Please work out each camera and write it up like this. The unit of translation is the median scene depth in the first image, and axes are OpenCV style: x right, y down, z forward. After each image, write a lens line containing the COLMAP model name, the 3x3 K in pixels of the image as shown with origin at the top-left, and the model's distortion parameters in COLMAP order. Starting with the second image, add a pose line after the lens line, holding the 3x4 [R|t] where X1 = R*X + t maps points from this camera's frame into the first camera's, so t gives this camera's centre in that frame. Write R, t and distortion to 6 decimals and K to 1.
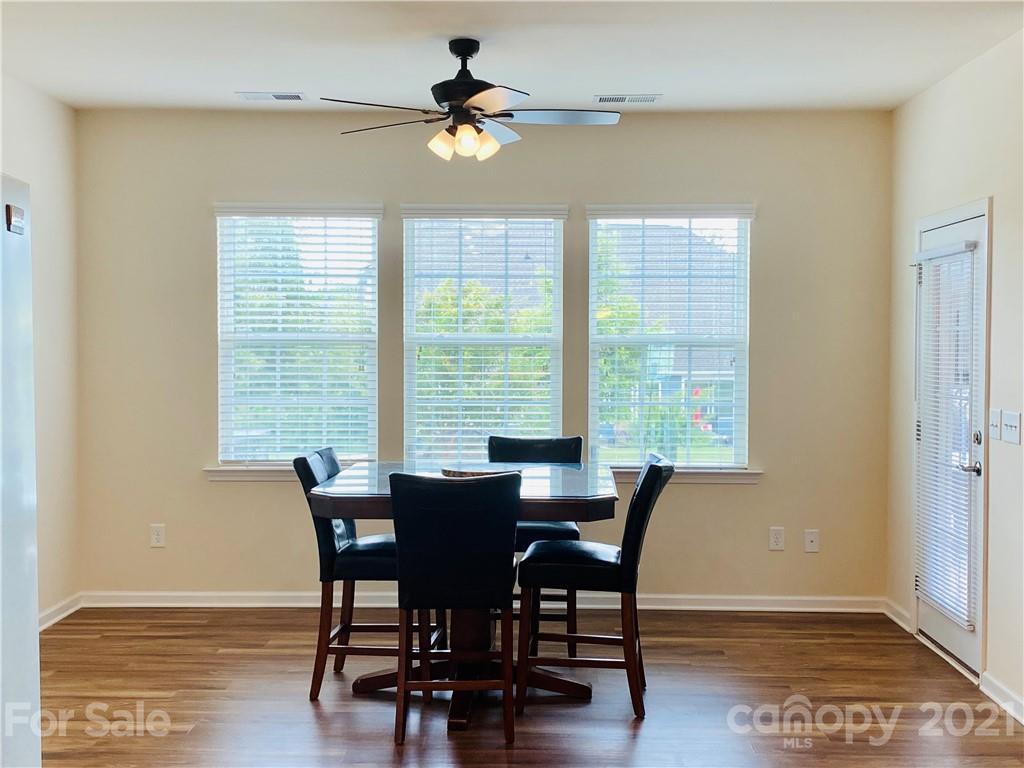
lens RADIAL K [[1247.8, 0, 512.0], [0, 1247.8, 384.0], [0, 0, 1]] dist [0.152316, -0.013627]
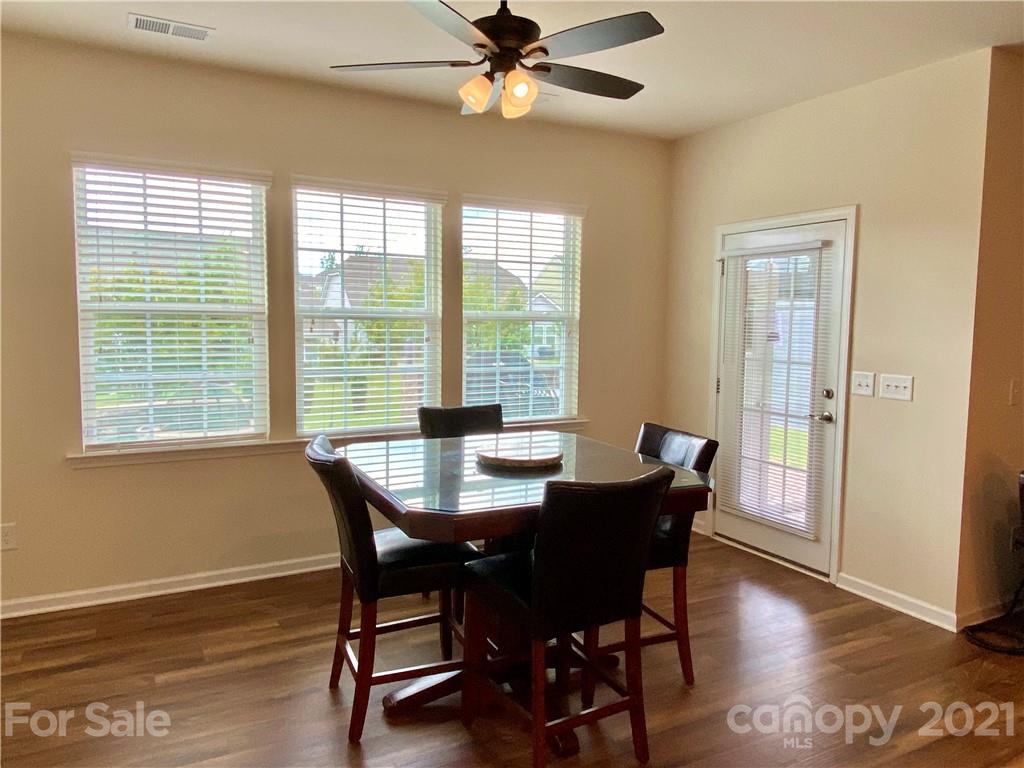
lens RADIAL K [[725.3, 0, 512.0], [0, 725.3, 384.0], [0, 0, 1]] dist [0.072909, -0.000857]
pose [[0.874763, -0.036422, 0.483181, -0.225360], [0.006660, 0.997980, 0.063171, -0.014379], [-0.484506, -0.052042, 0.873239, 0.408675]]
